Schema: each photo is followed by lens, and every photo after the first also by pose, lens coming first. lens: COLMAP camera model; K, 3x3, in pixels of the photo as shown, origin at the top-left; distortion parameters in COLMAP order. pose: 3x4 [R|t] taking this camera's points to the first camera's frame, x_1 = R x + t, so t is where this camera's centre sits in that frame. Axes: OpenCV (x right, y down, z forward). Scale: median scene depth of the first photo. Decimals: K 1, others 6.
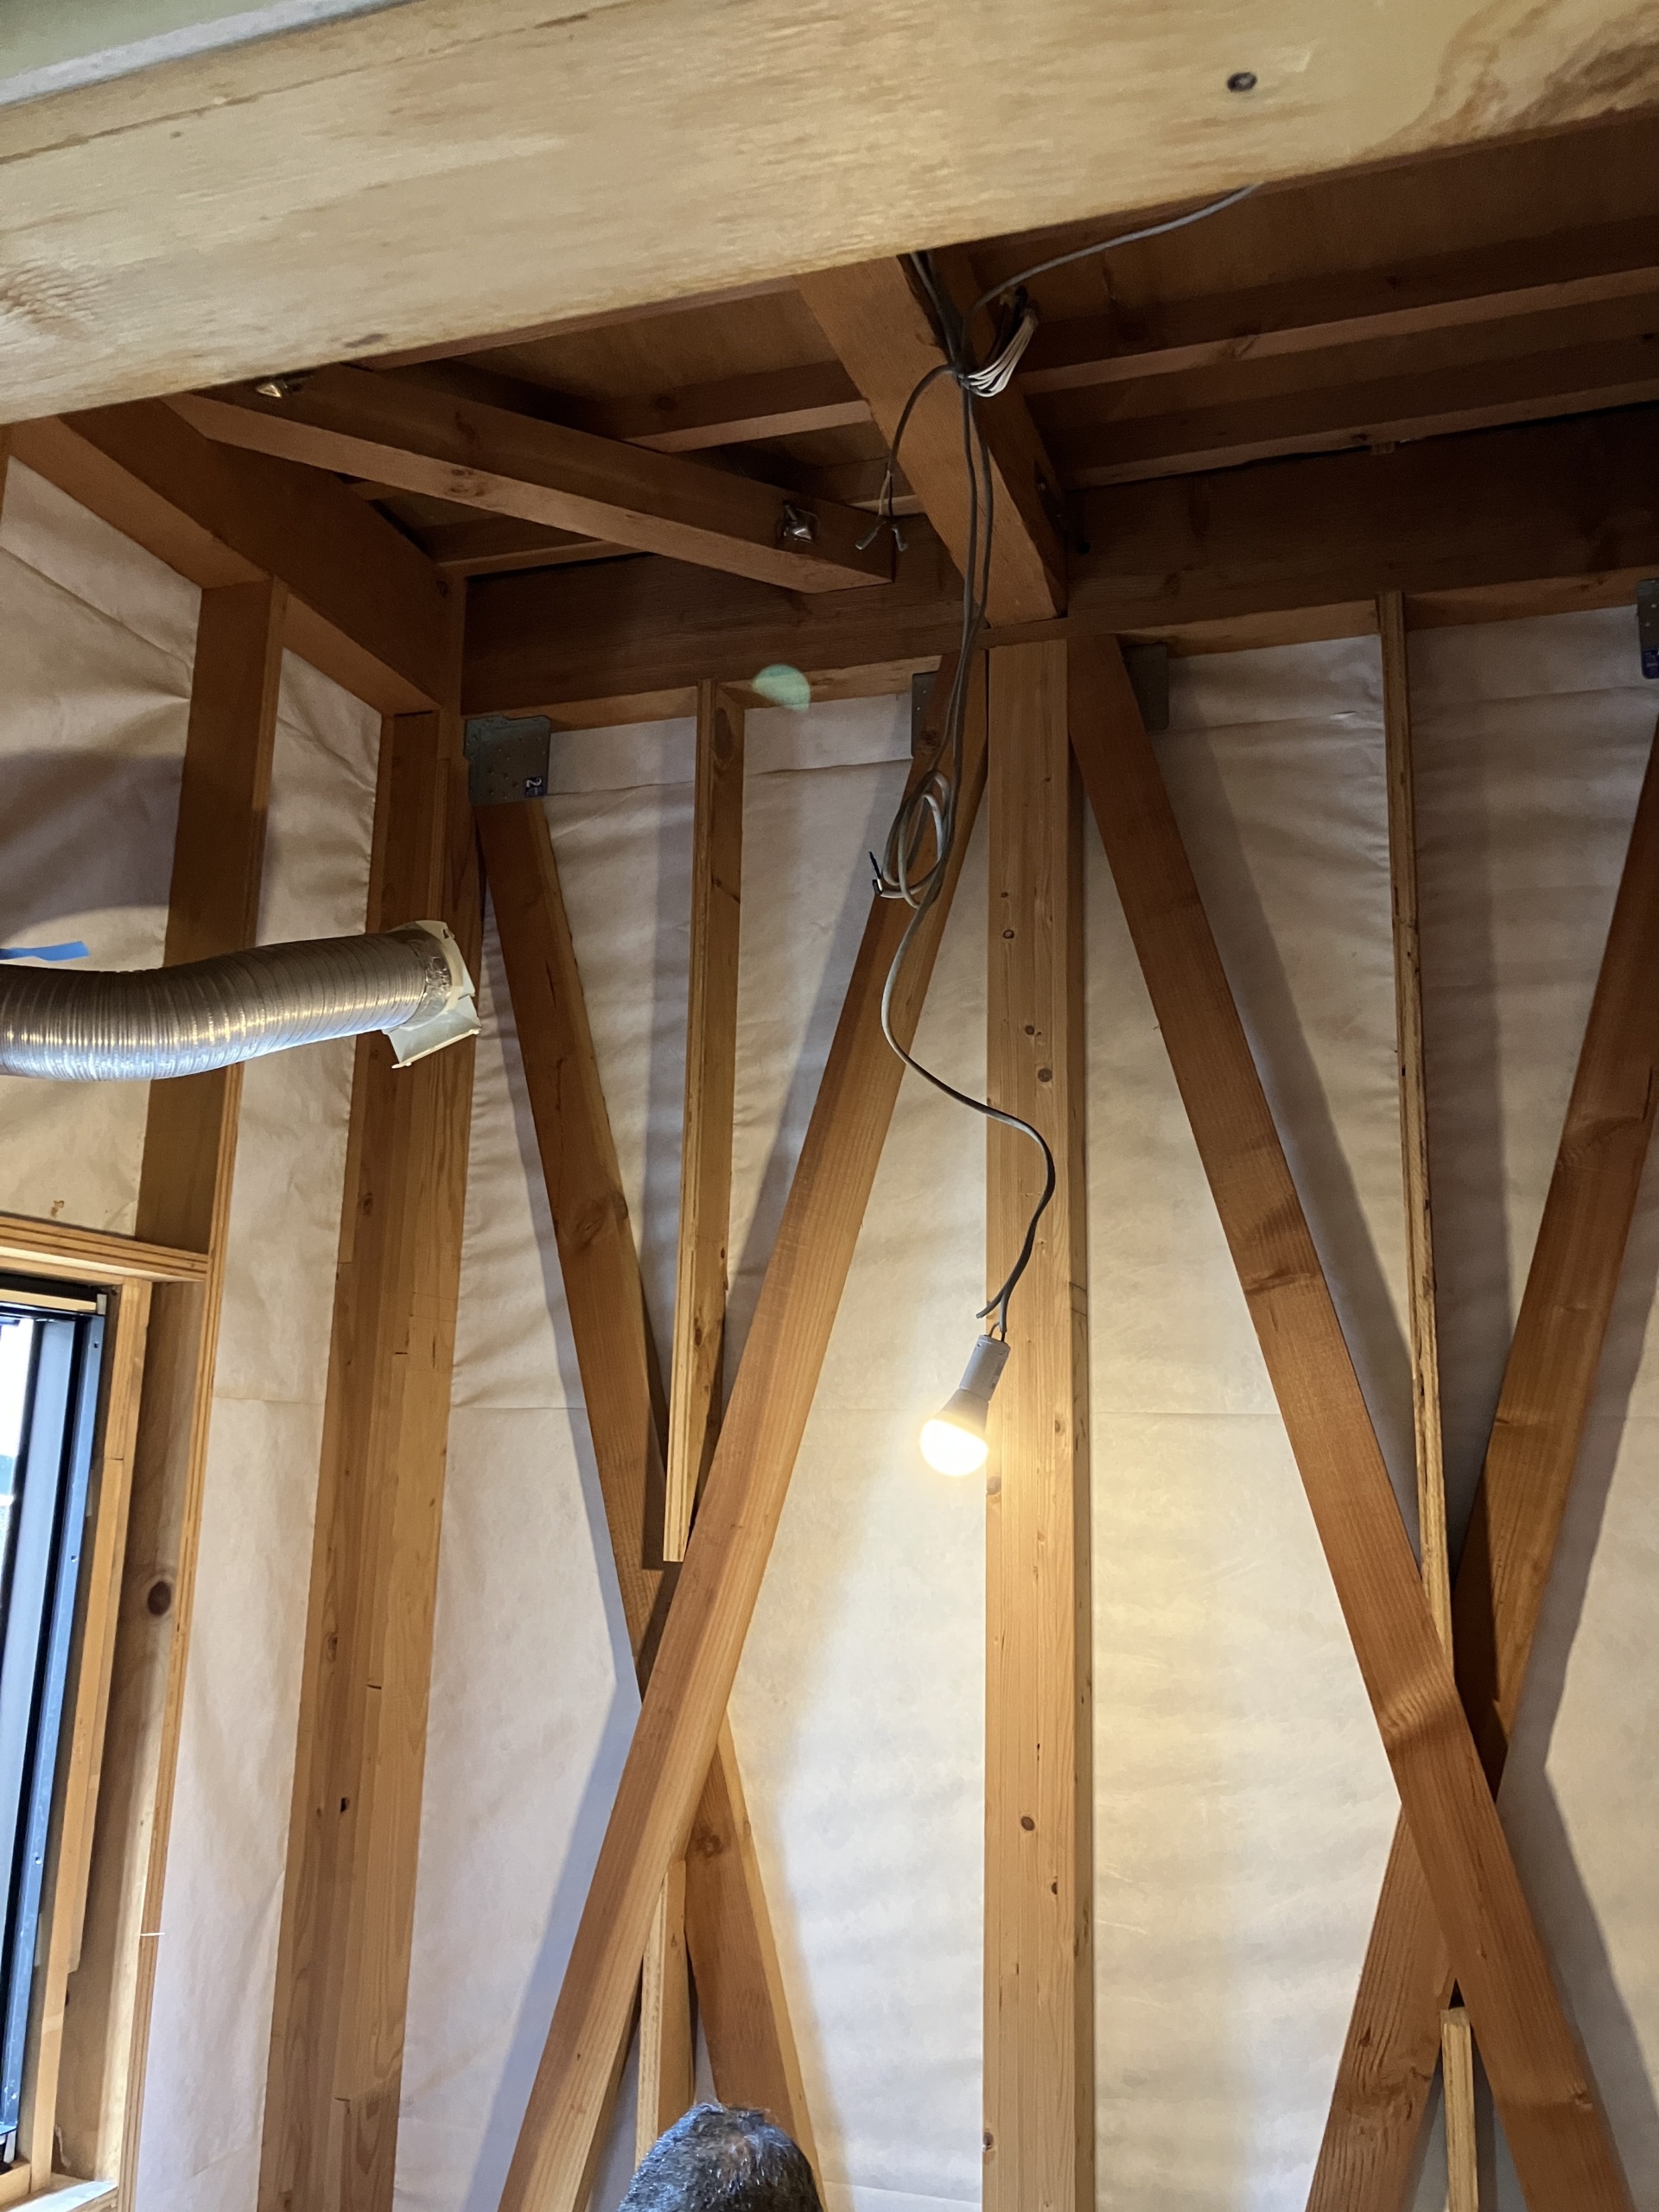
lens RADIAL K [[1821.7, 0, 830.9], [0, 1821.7, 1112.7], [0, 0, 1]] dist [-0.004056, 0.016400]
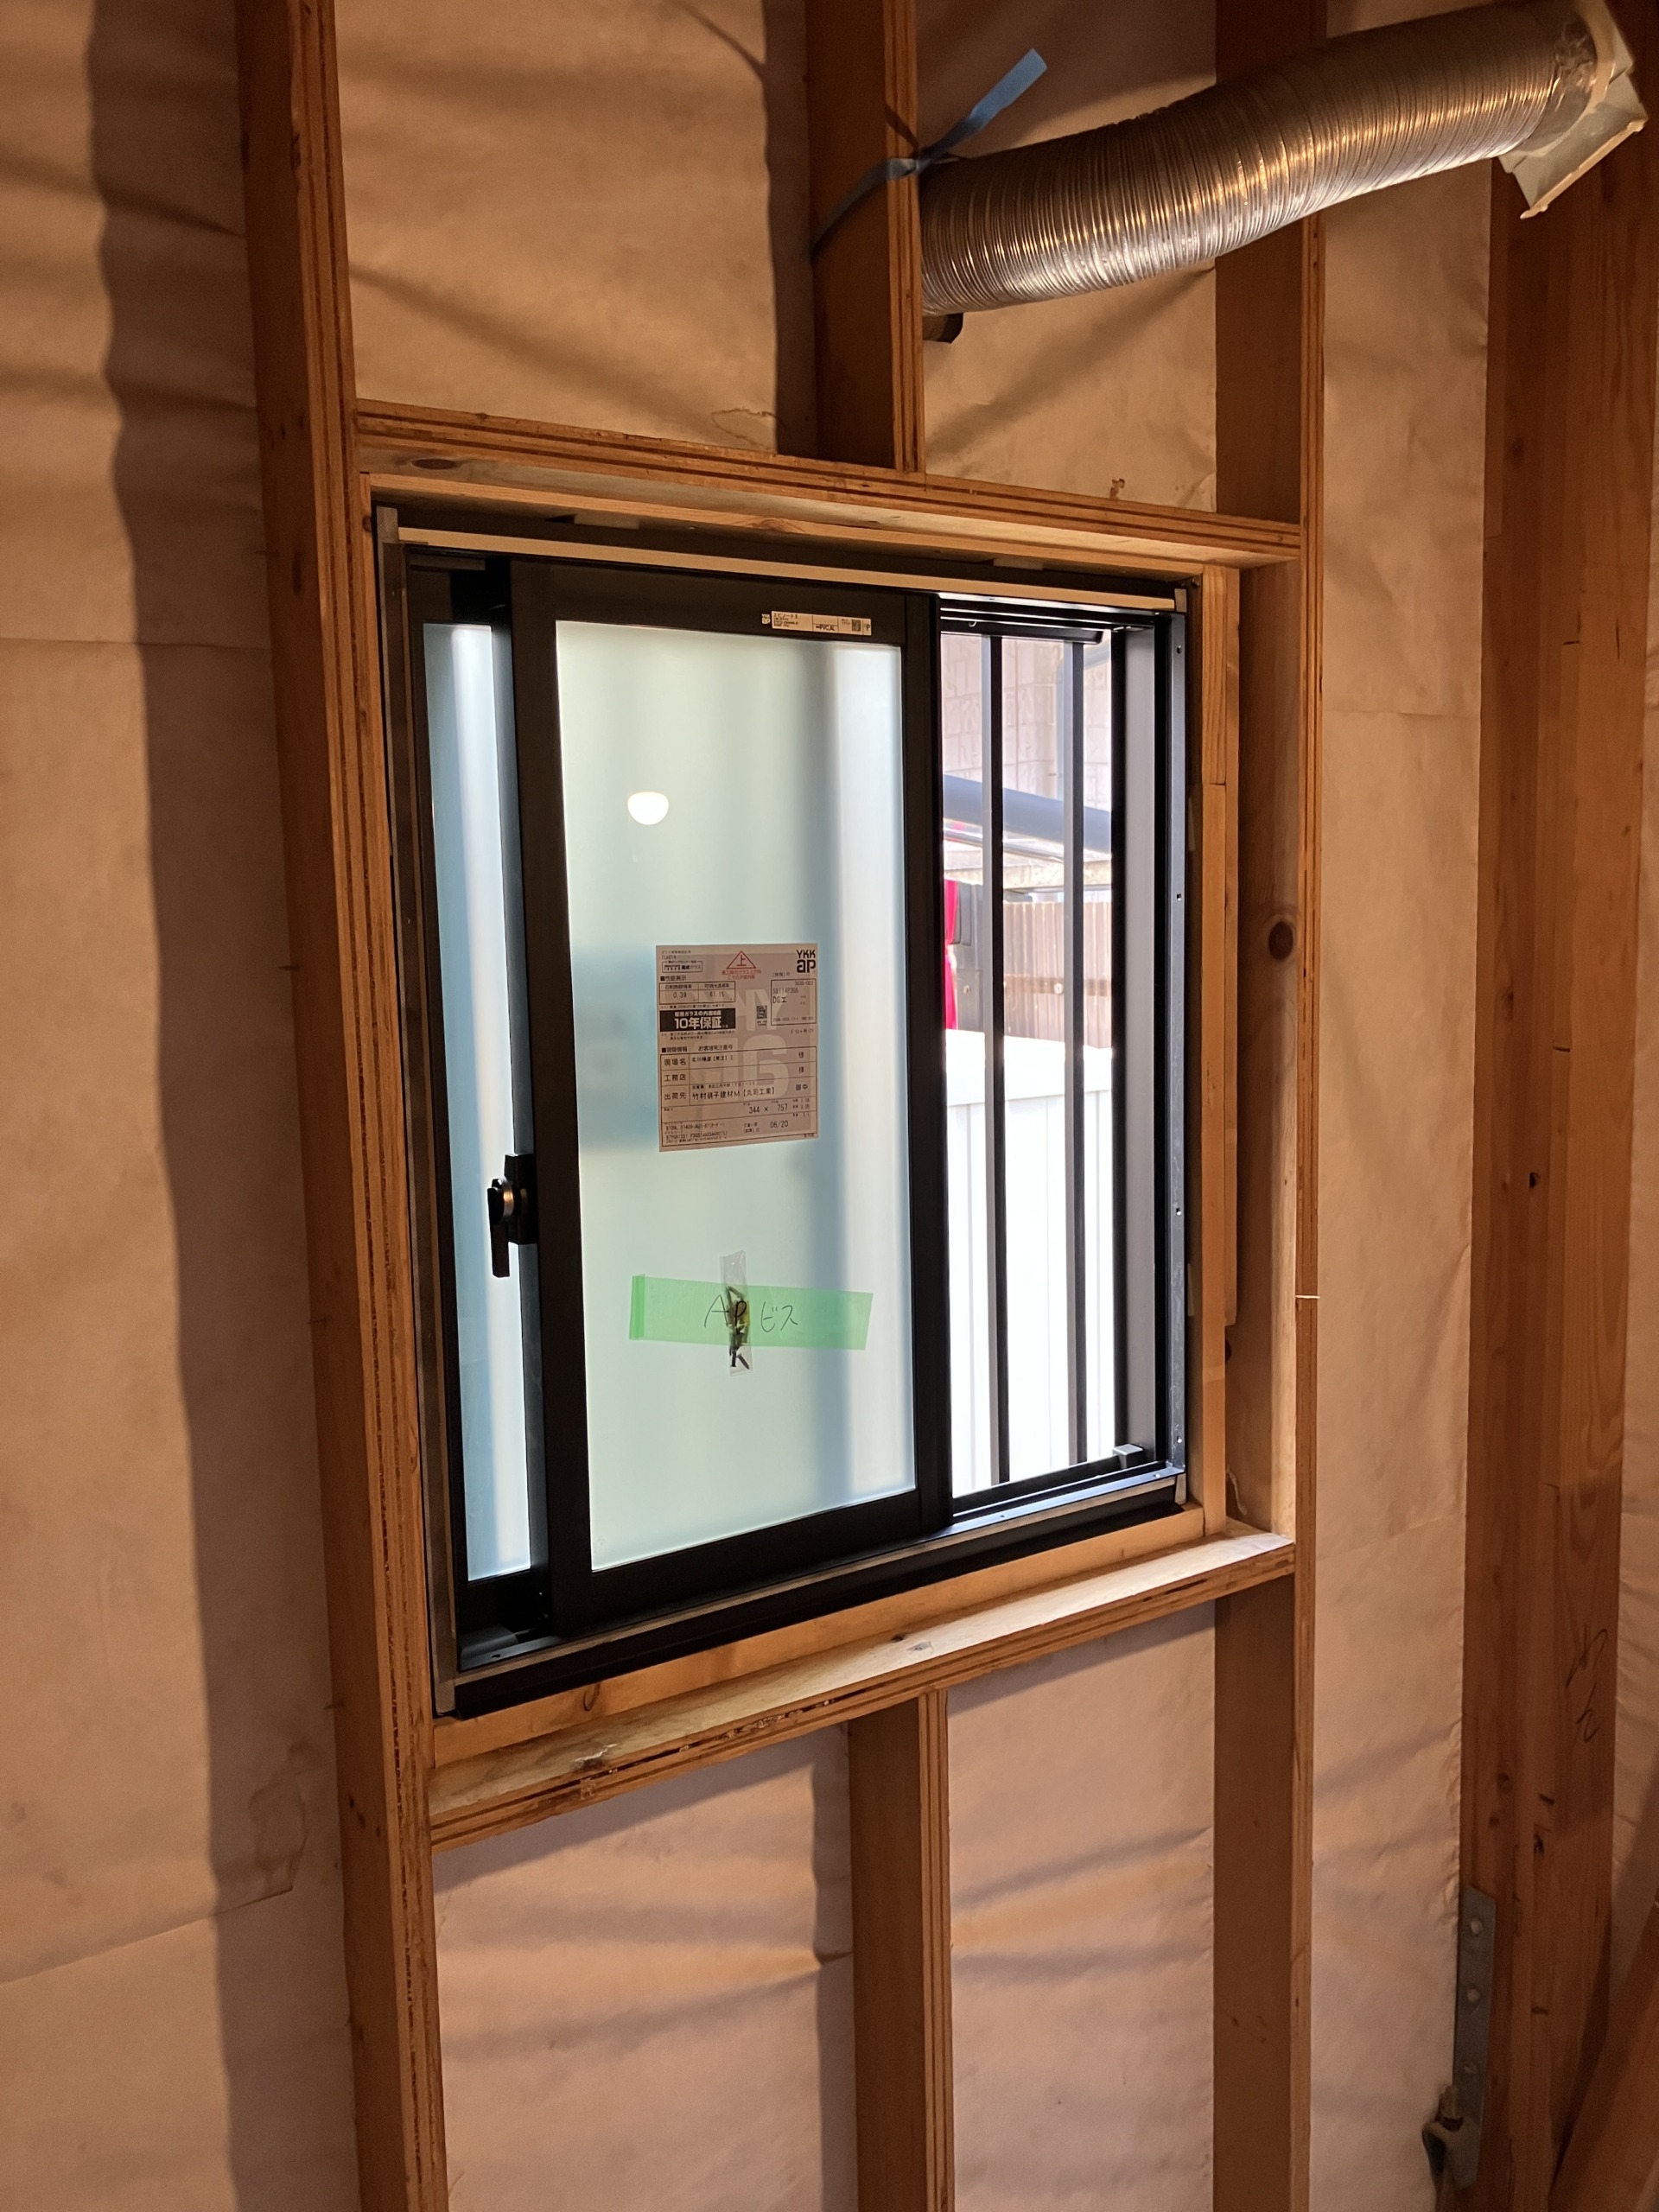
lens RADIAL K [[1821.7, 0, 867.6], [0, 1821.7, 1065.0], [0, 0, 1]] dist [-0.004056, 0.016400]
pose [[0.805640, 0.023523, -0.591938, -0.012555], [0.154657, 0.956208, 0.248490, 0.067621], [0.571861, -0.291741, 0.766721, 0.181008]]
